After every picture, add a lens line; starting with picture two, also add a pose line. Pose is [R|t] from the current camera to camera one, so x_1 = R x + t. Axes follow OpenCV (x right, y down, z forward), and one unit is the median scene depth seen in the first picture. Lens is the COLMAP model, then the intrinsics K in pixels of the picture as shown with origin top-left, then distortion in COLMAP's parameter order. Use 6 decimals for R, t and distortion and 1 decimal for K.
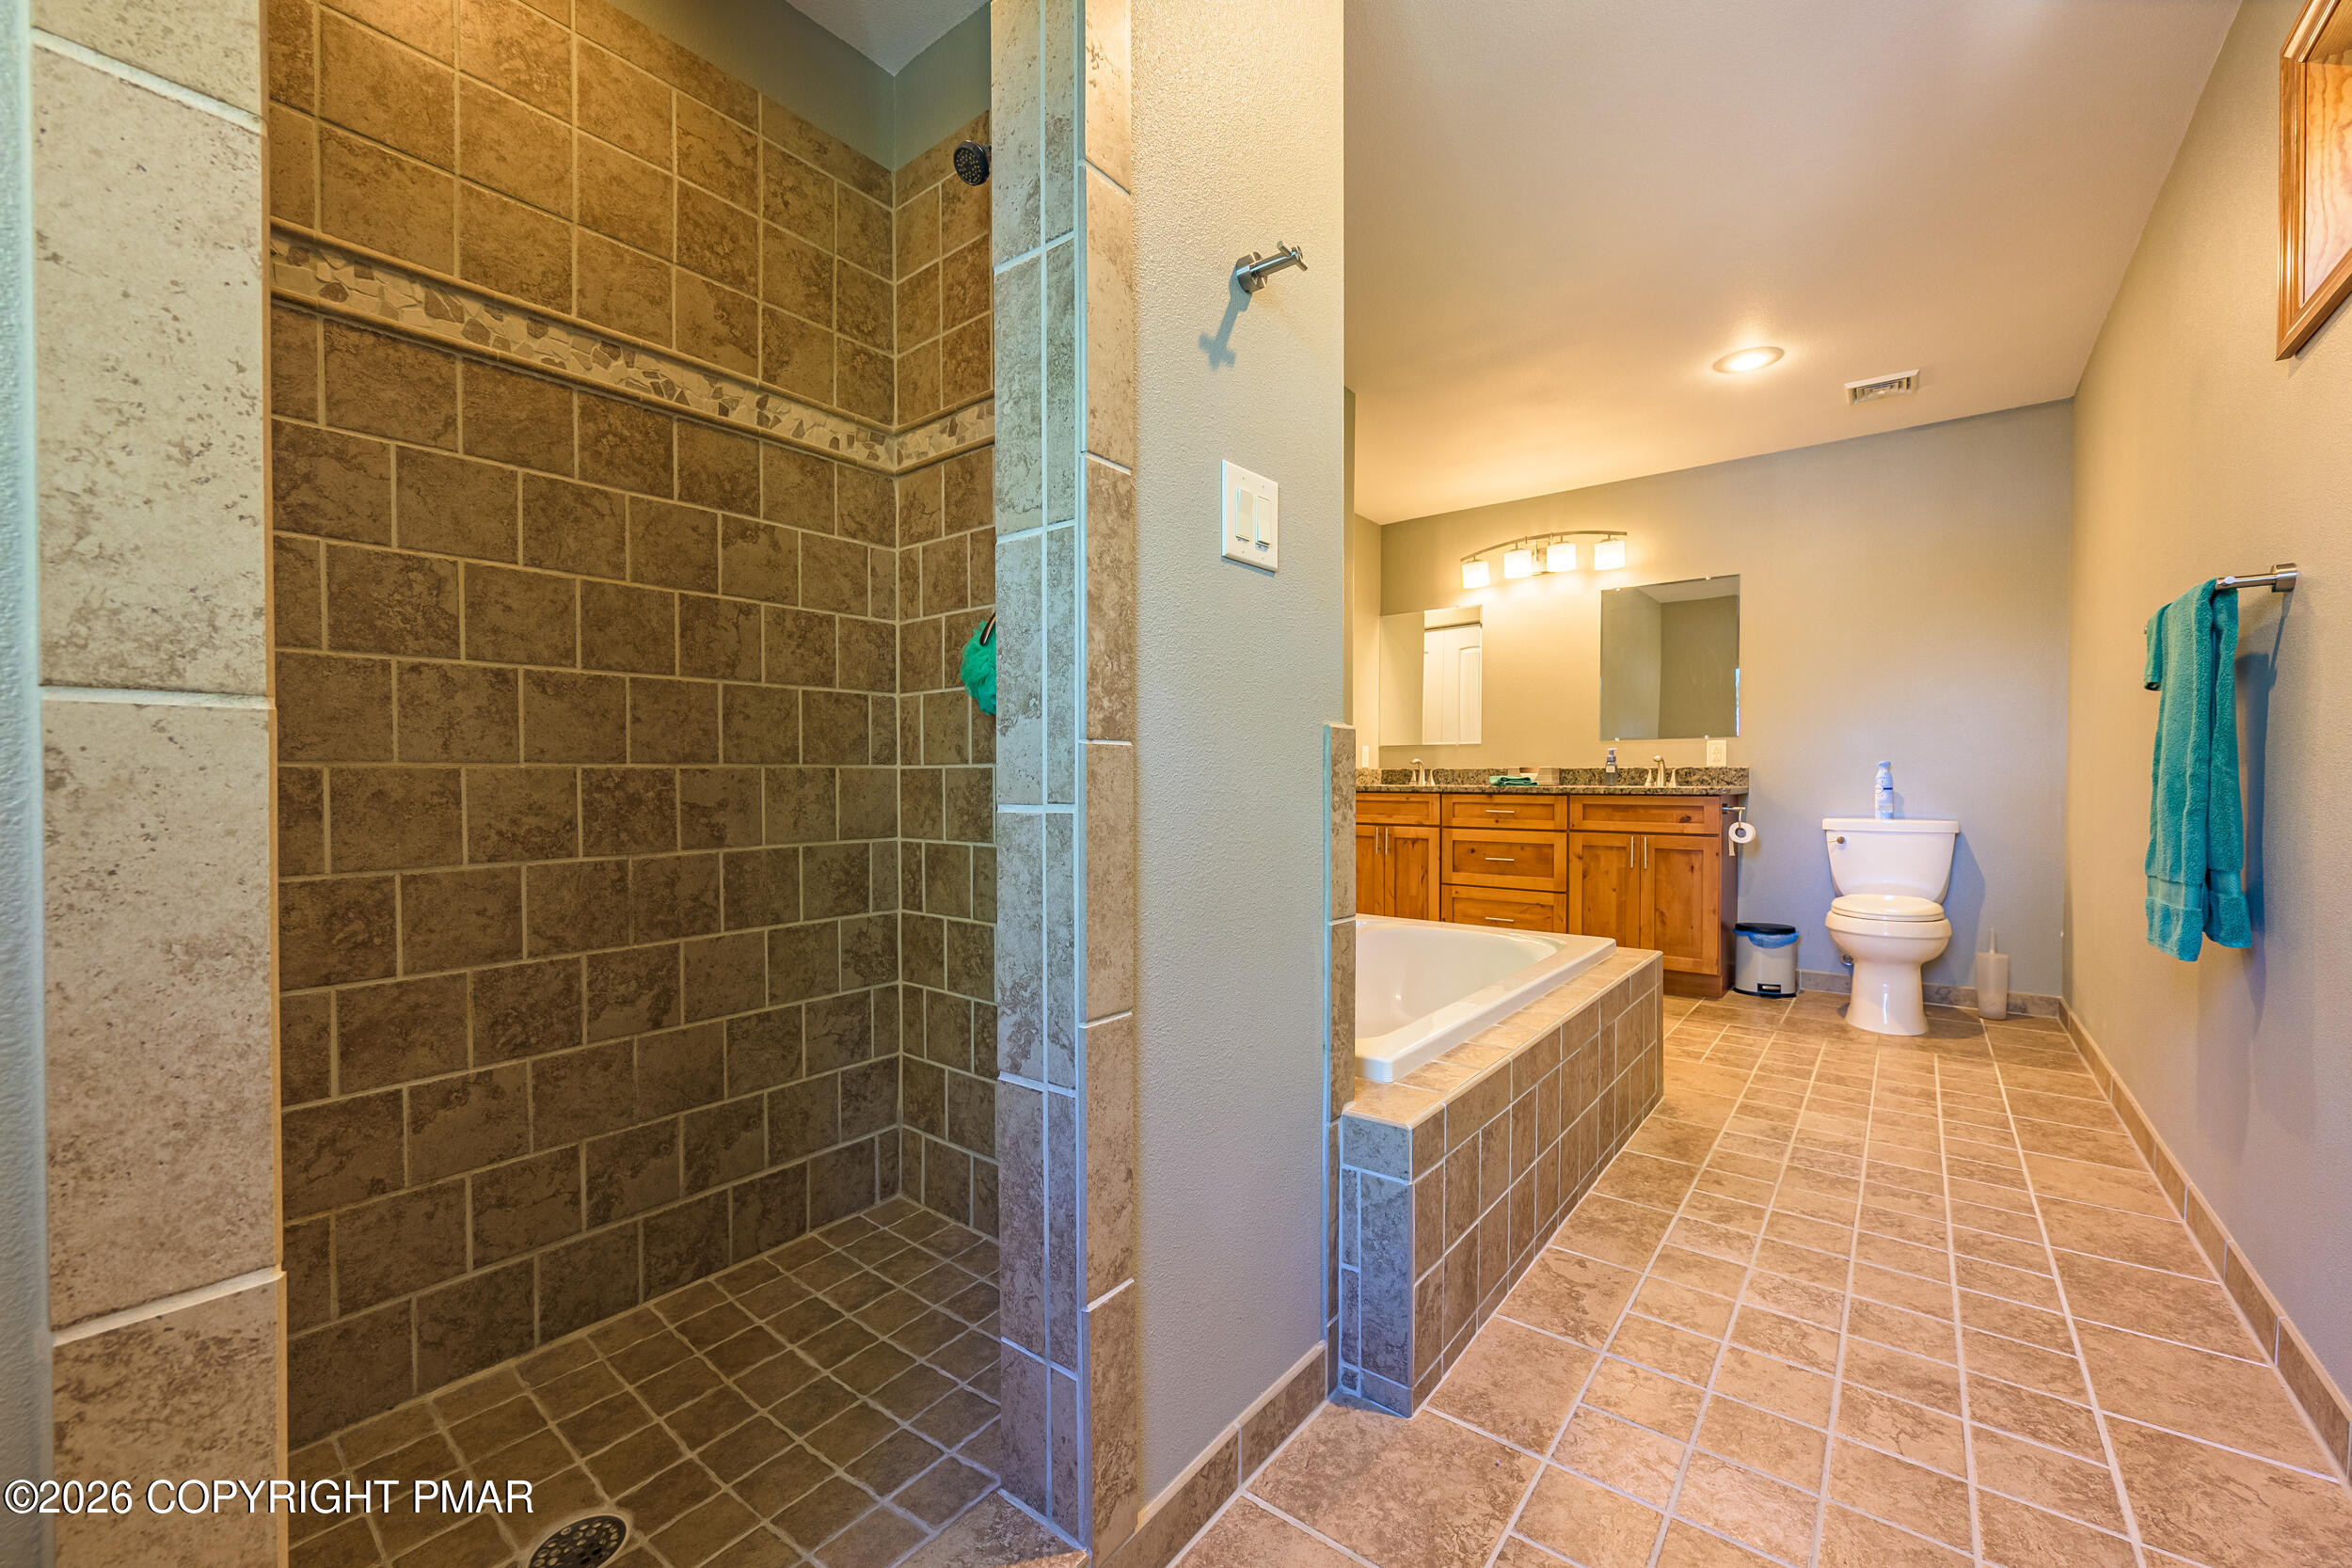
lens RADIAL K [[930.6, 0, 1177.0], [0, 930.6, 787.7], [0, 0, 1]] dist [-0.001560, 0.000121]
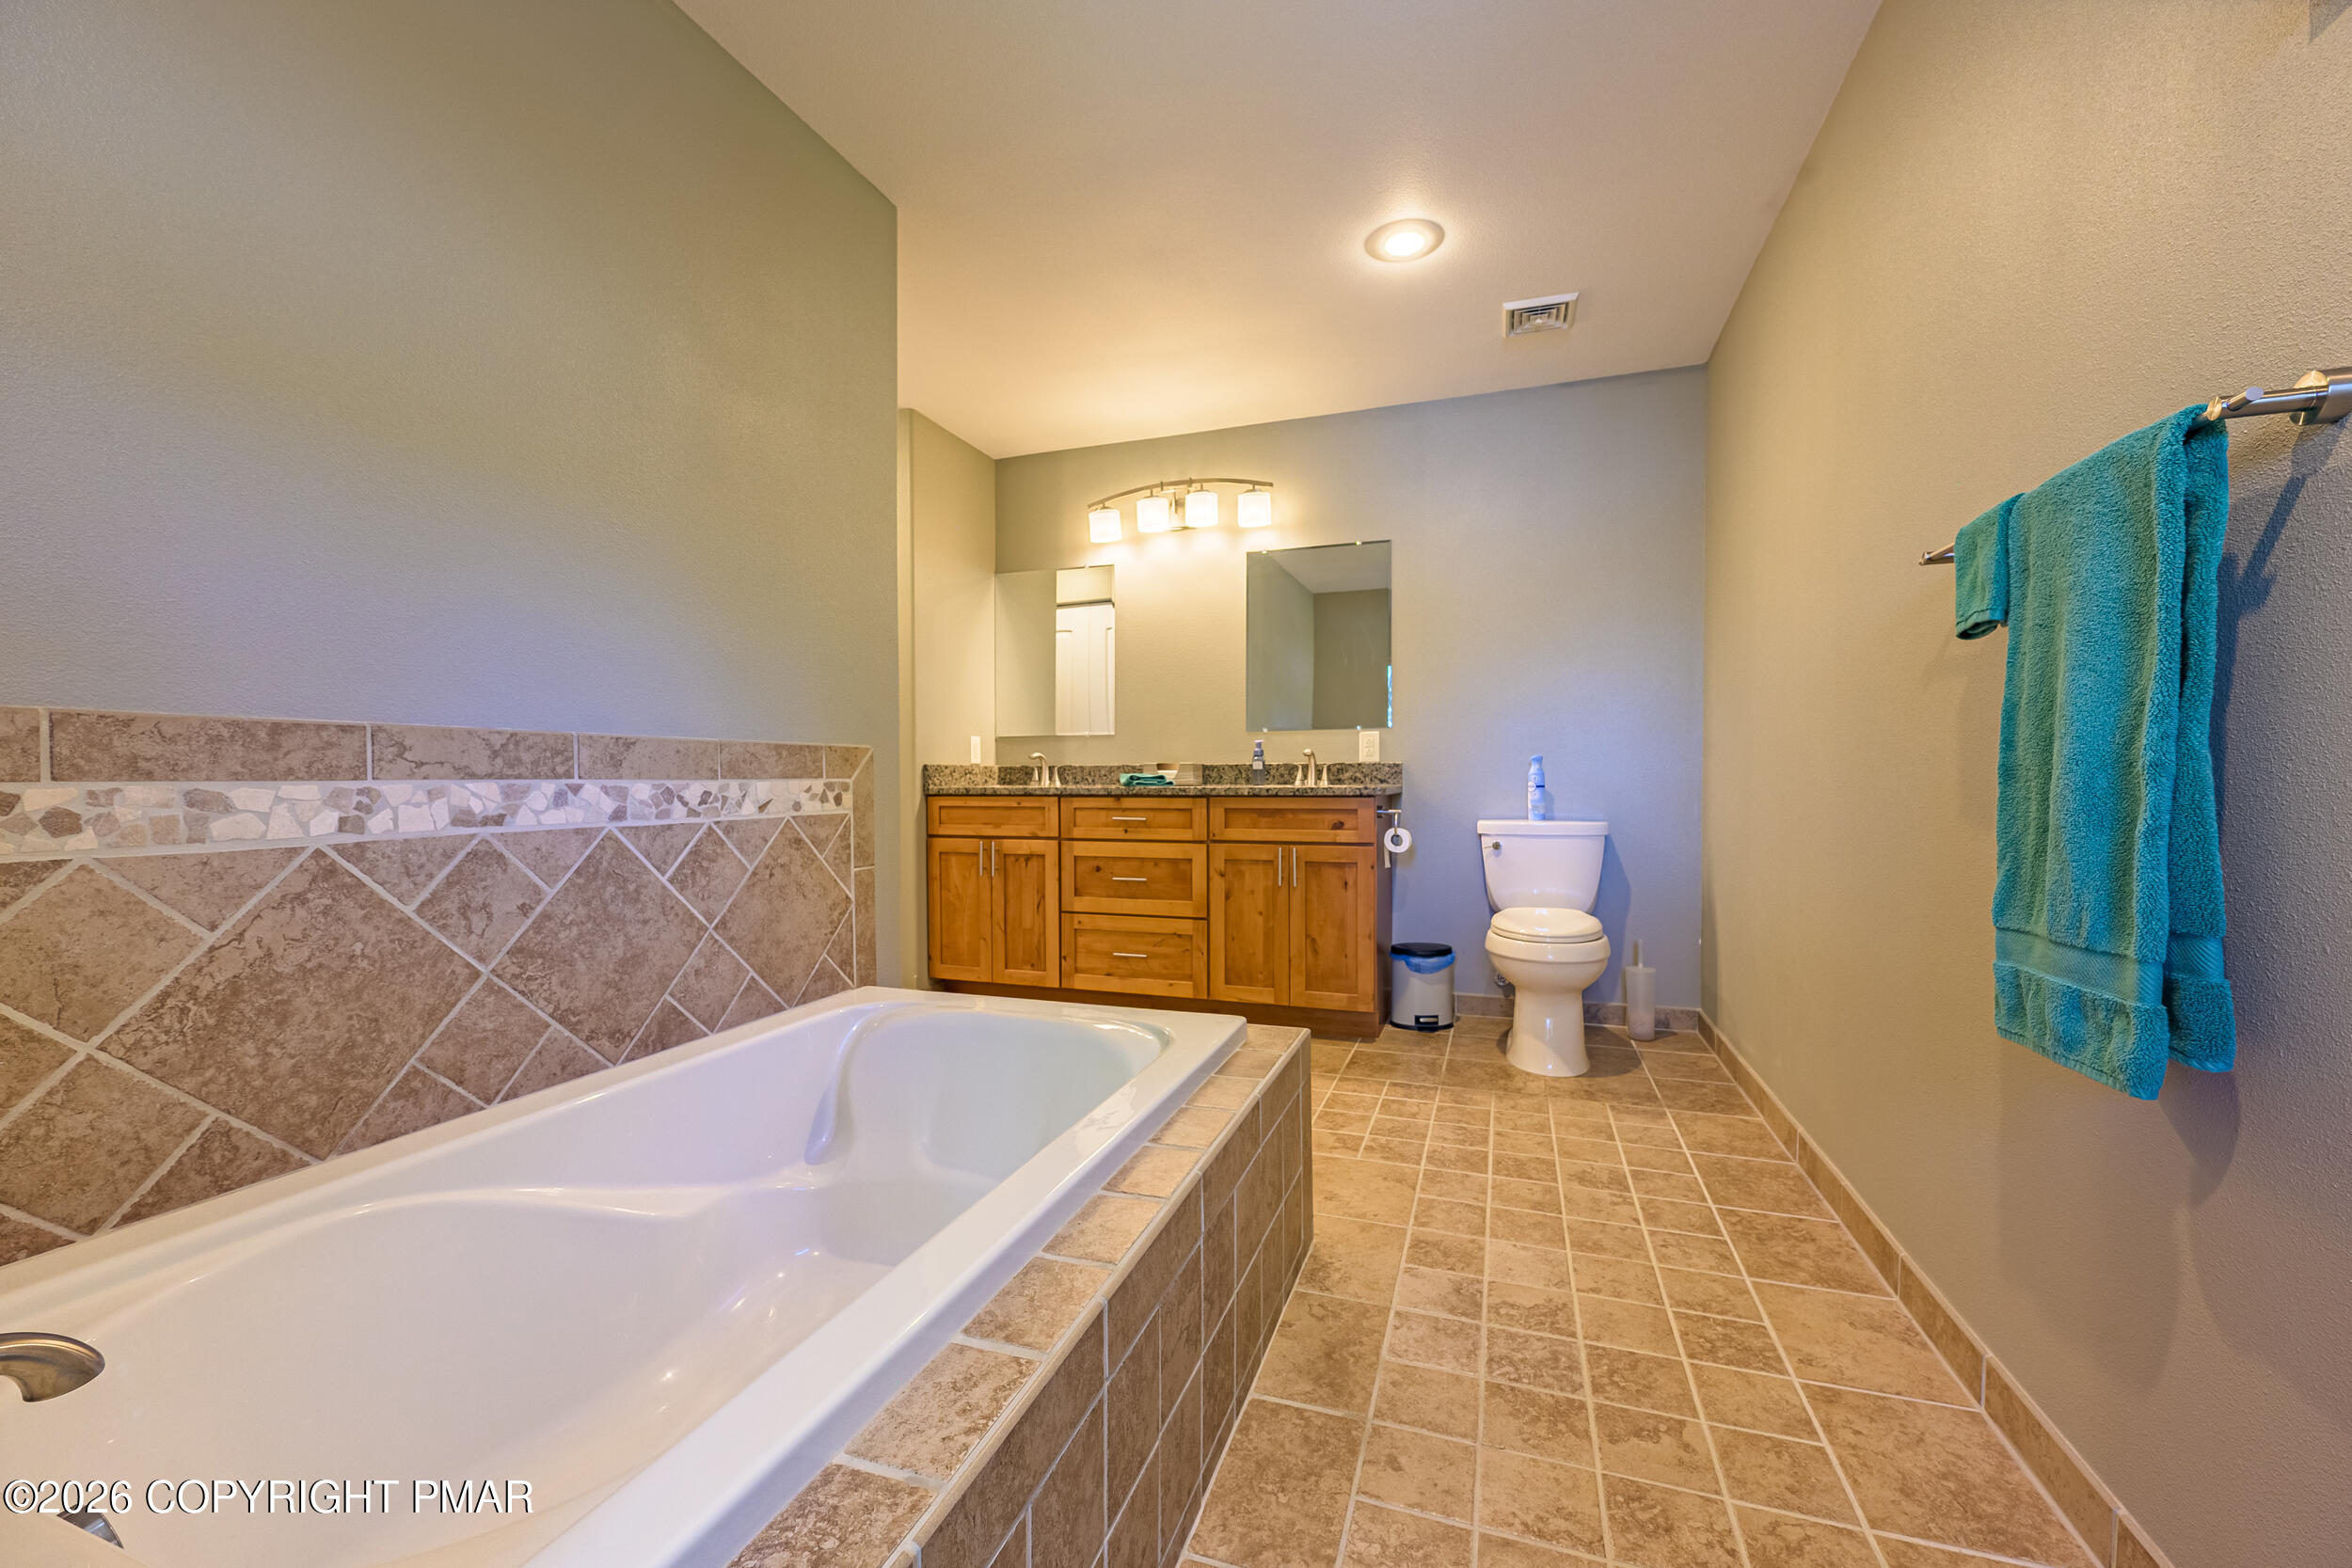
lens RADIAL K [[930.6, 0, 1184.9], [0, 930.6, 782.3], [0, 0, 1]] dist [-0.001560, 0.000121]
pose [[0.943533, -0.006546, 0.331214, 0.149217], [0.008345, 0.999957, -0.004009, -0.002094], [-0.331173, 0.006546, 0.943547, 0.273077]]
